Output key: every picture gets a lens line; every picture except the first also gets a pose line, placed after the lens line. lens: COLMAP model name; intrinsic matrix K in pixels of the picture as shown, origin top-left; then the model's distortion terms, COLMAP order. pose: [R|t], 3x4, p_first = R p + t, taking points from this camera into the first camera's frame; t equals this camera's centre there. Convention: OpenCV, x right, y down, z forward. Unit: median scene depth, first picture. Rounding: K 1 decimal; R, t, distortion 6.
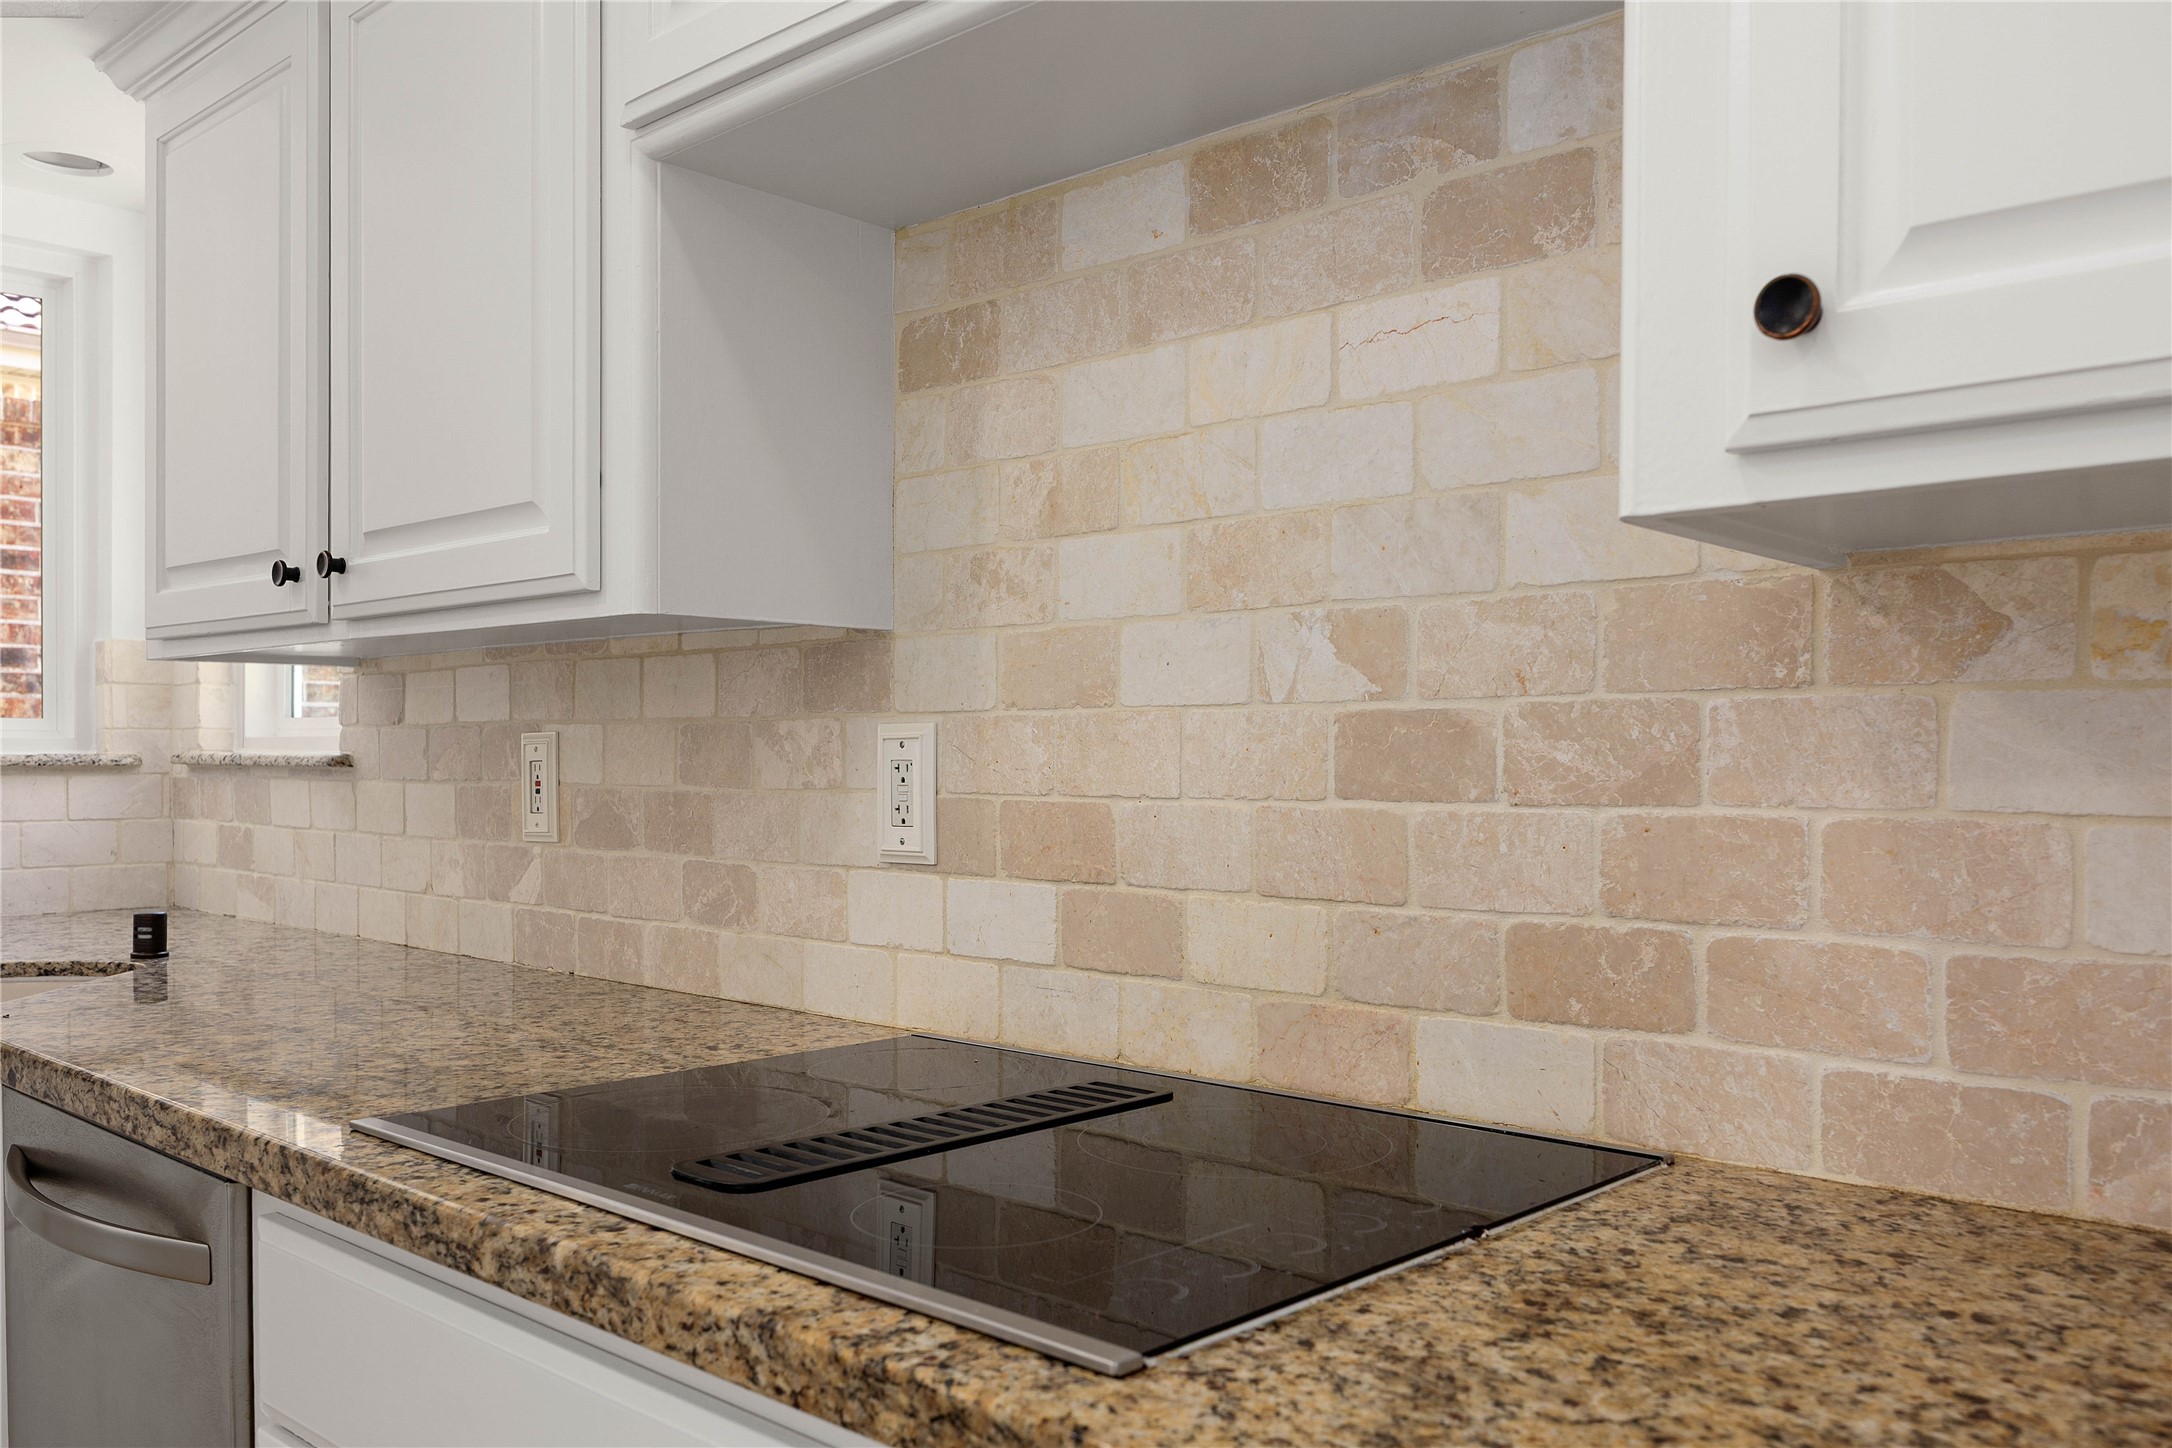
lens RADIAL K [[1754.7, 0, 1091.7], [0, 1754.7, 776.1], [0, 0, 1]] dist [0.000366, -0.004995]
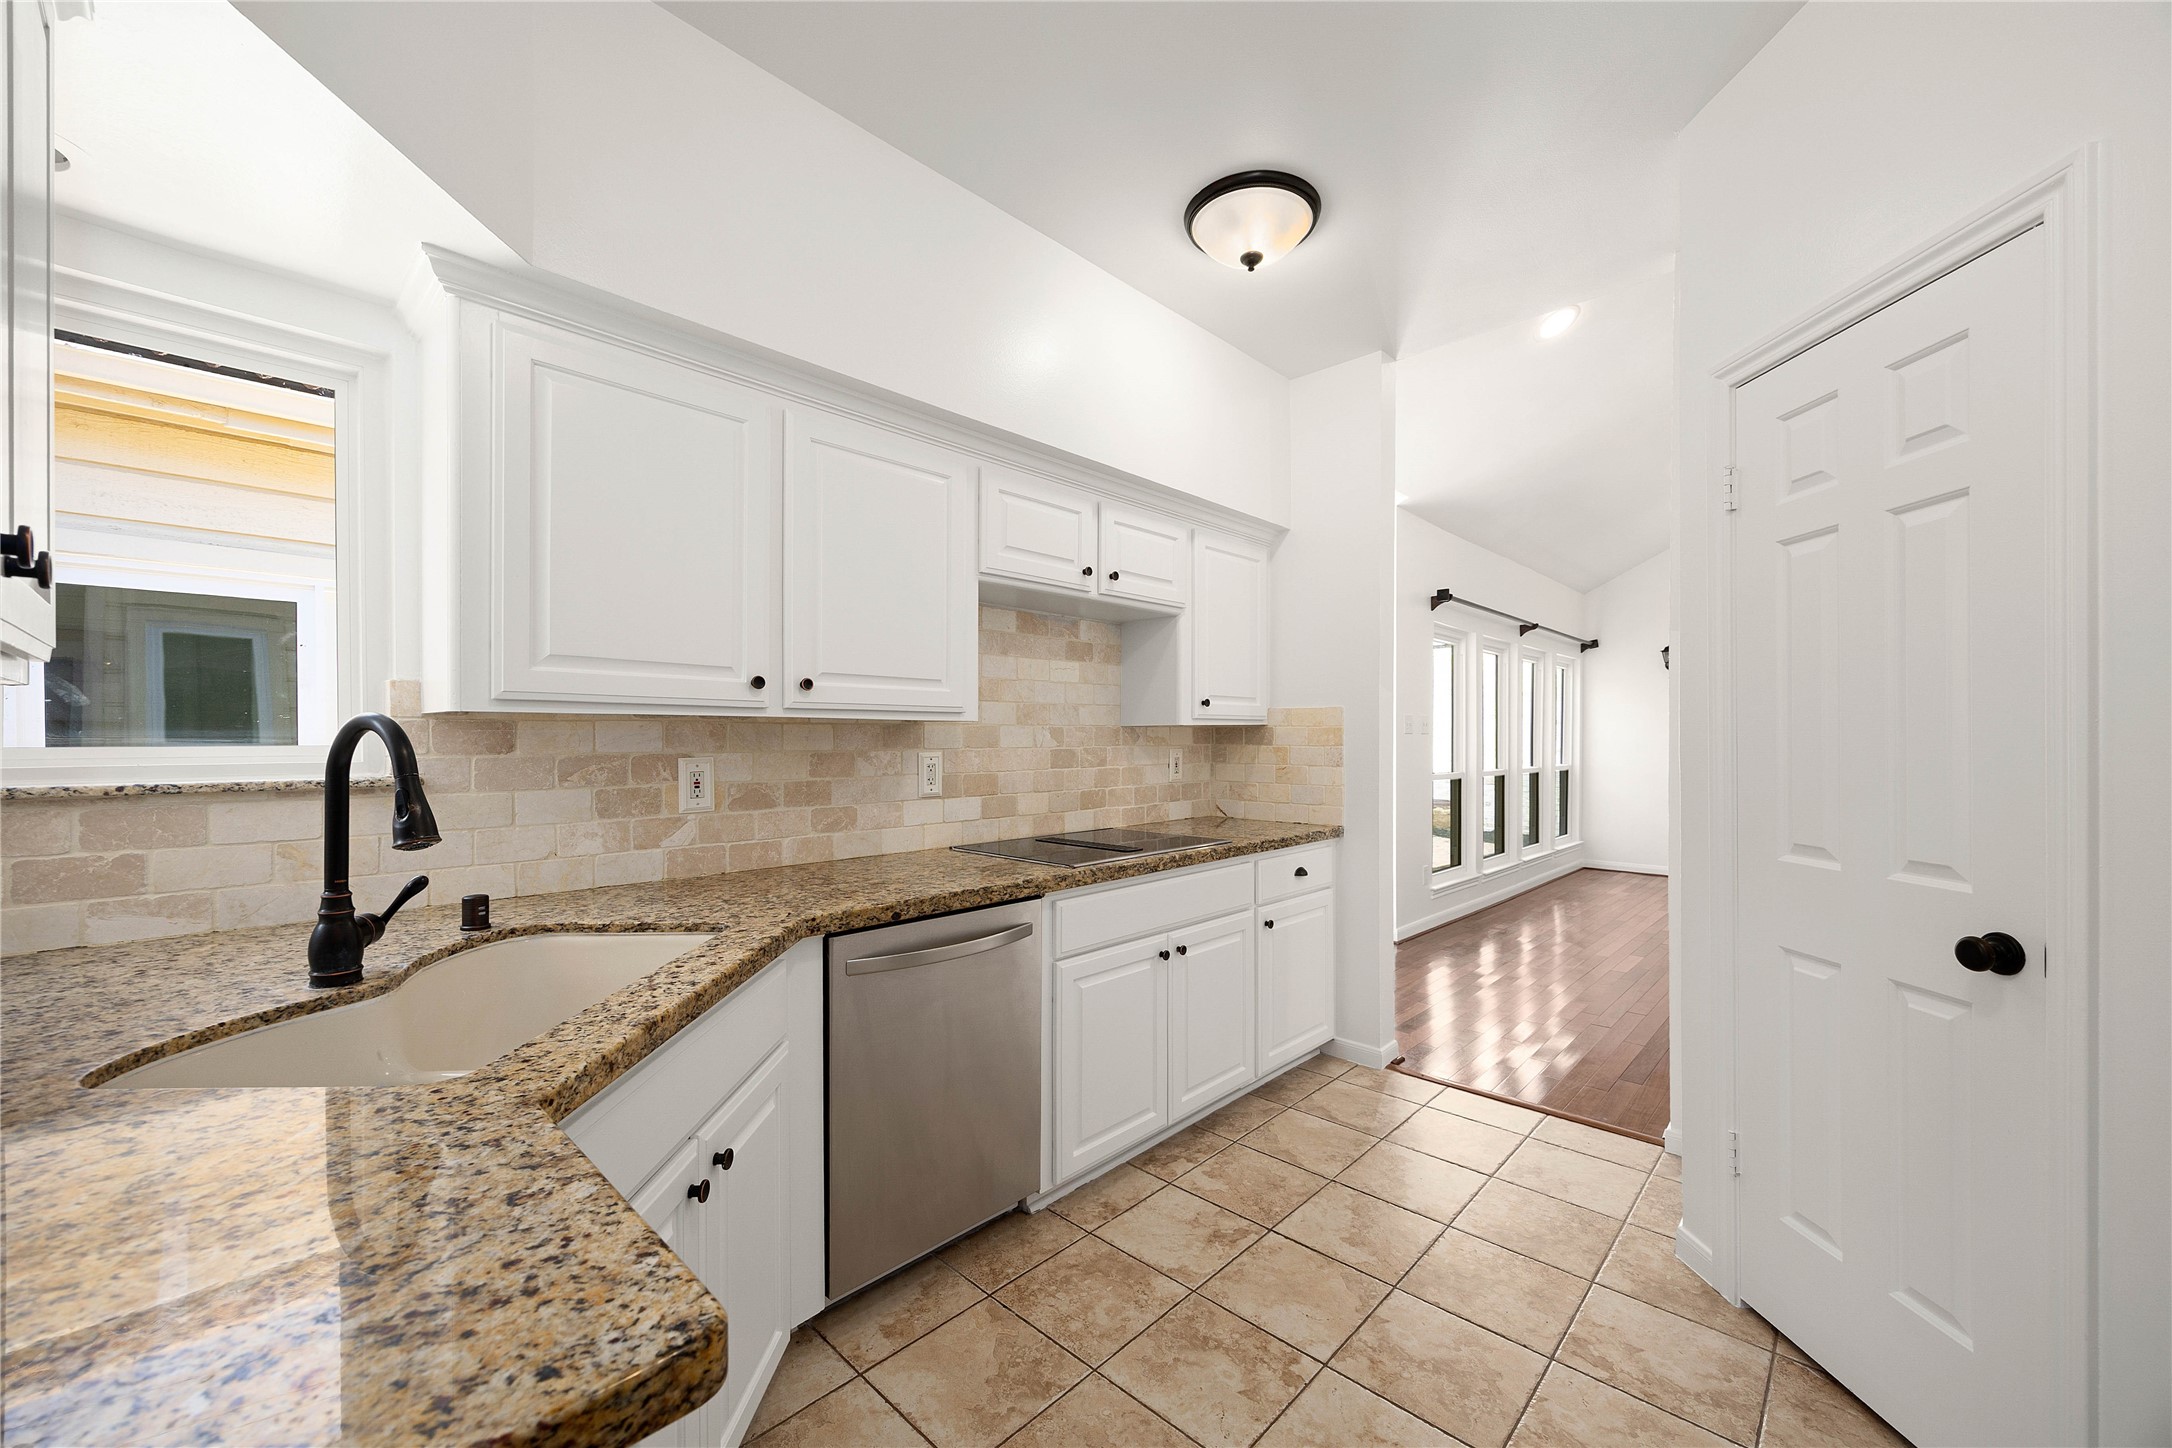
lens RADIAL K [[844.5, 0, 1104.7], [0, 844.5, 739.0], [0, 0, 1]] dist [0.000134, -0.000033]
pose [[-0.003628, -0.005632, 0.999978, -1.741323], [0.010380, 0.999930, 0.005669, -0.063479], [-0.999940, 0.010400, -0.003569, 0.740804]]
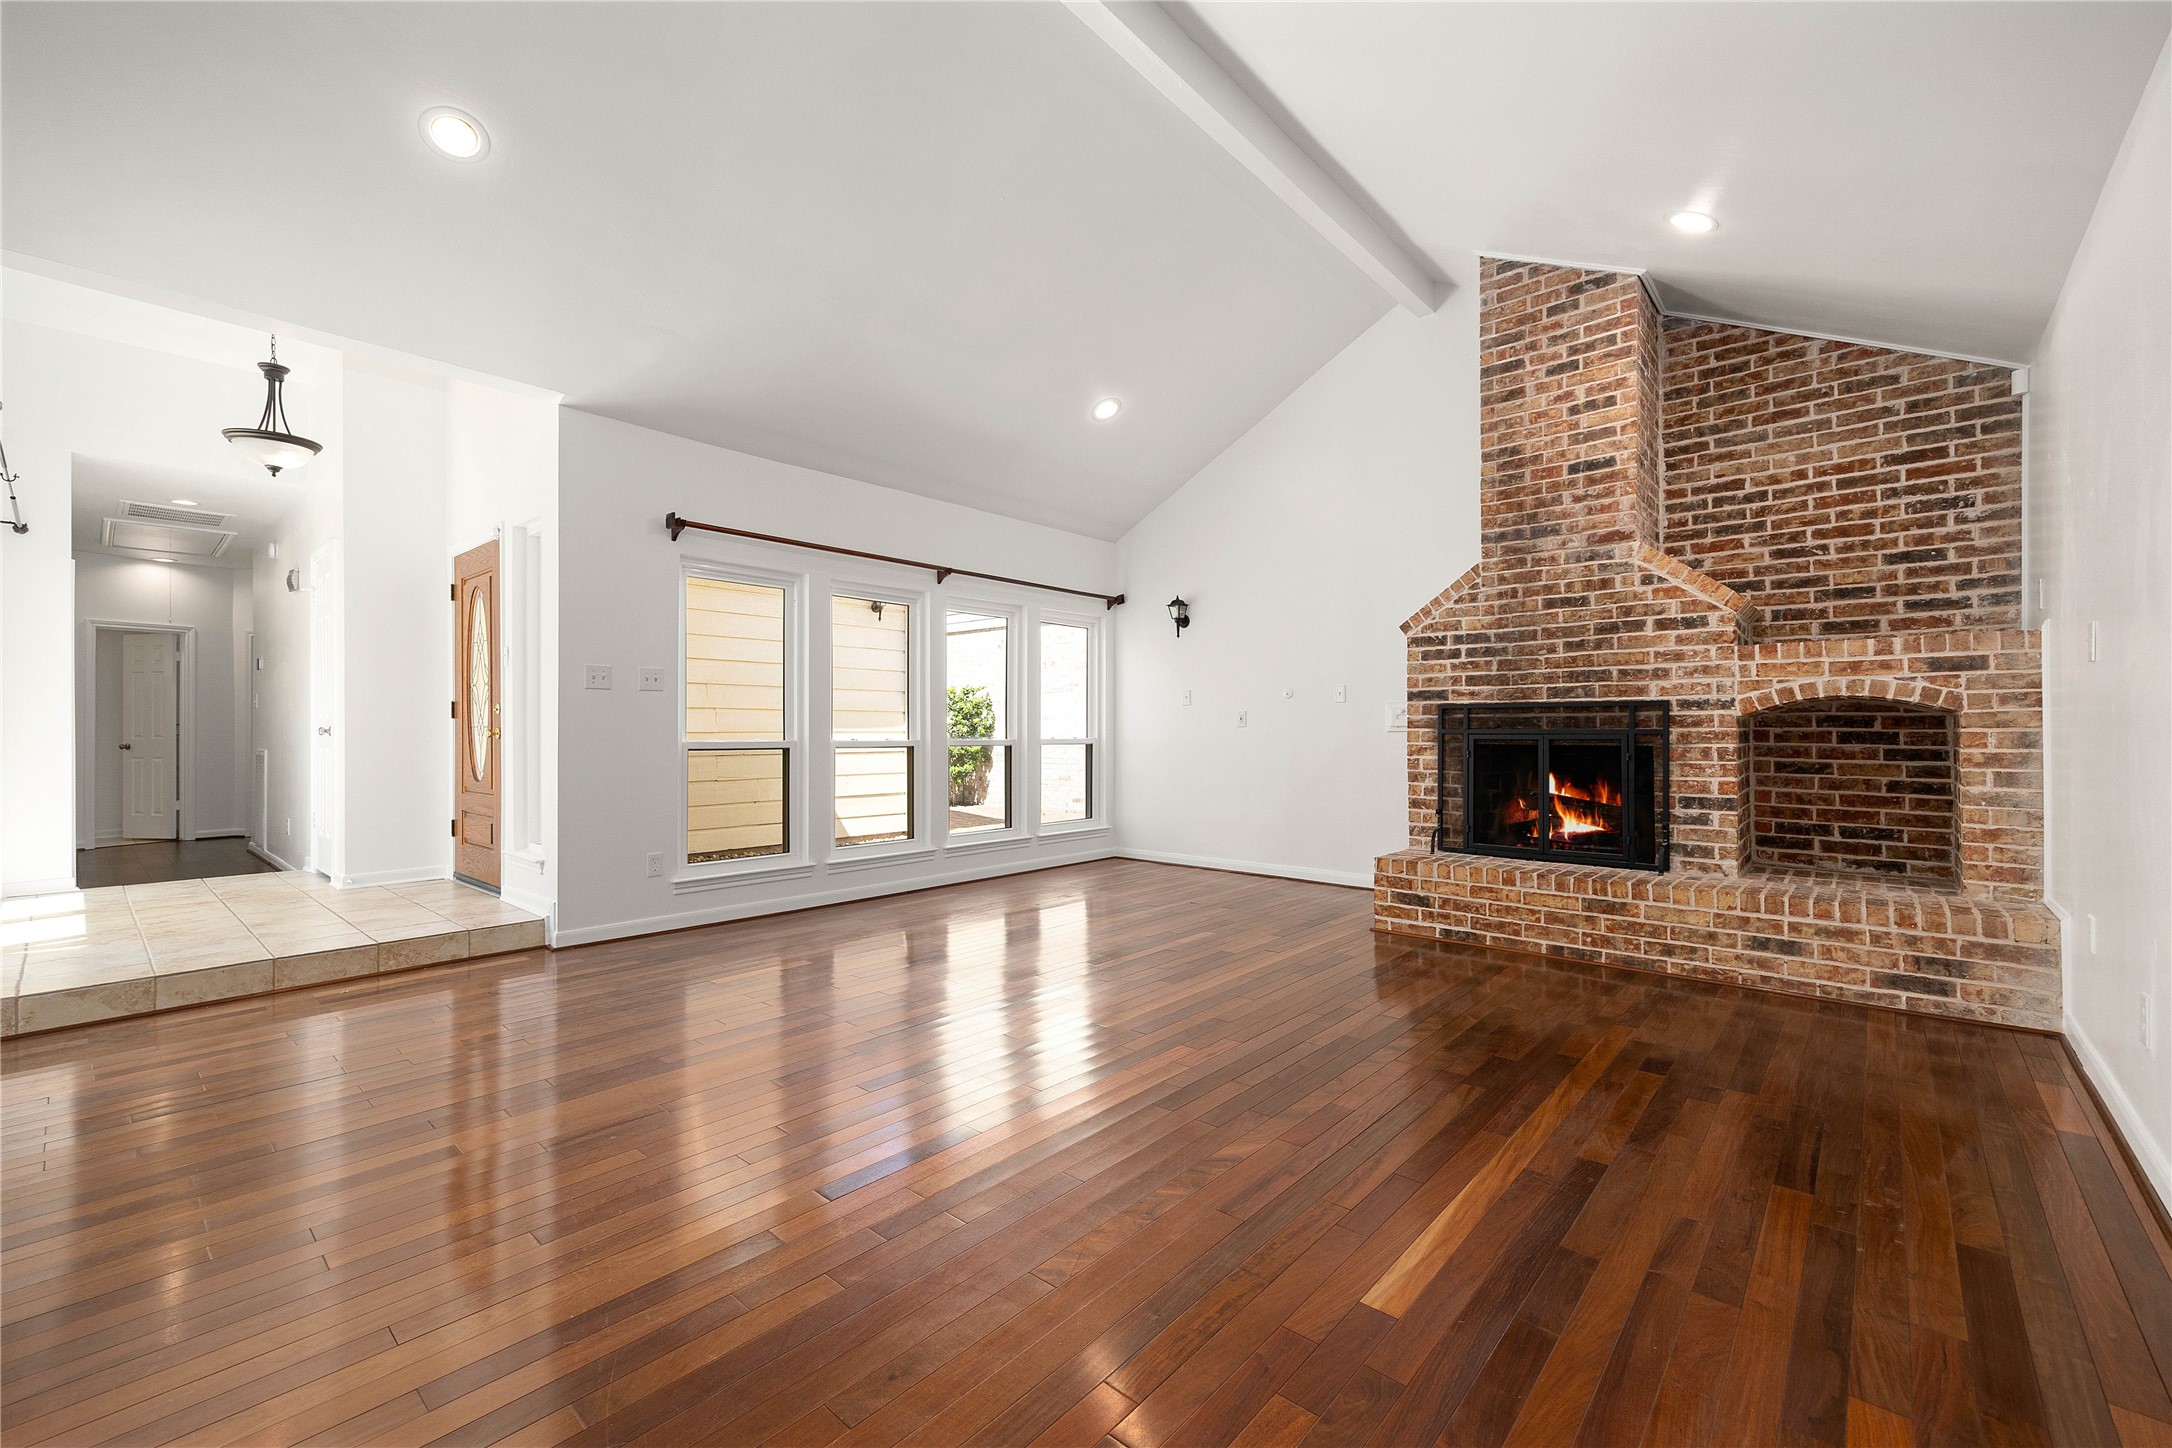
lens RADIAL K [[887.9, 0, 1093.3], [0, 887.9, 723.2], [0, 0, 1]] dist [0.021941, -0.006245]
pose [[-0.026534, 0.002123, 0.999646, -1.295503], [0.018683, 0.999824, -0.001628, 0.087030], [-0.999473, 0.018633, -0.026569, -1.911638]]
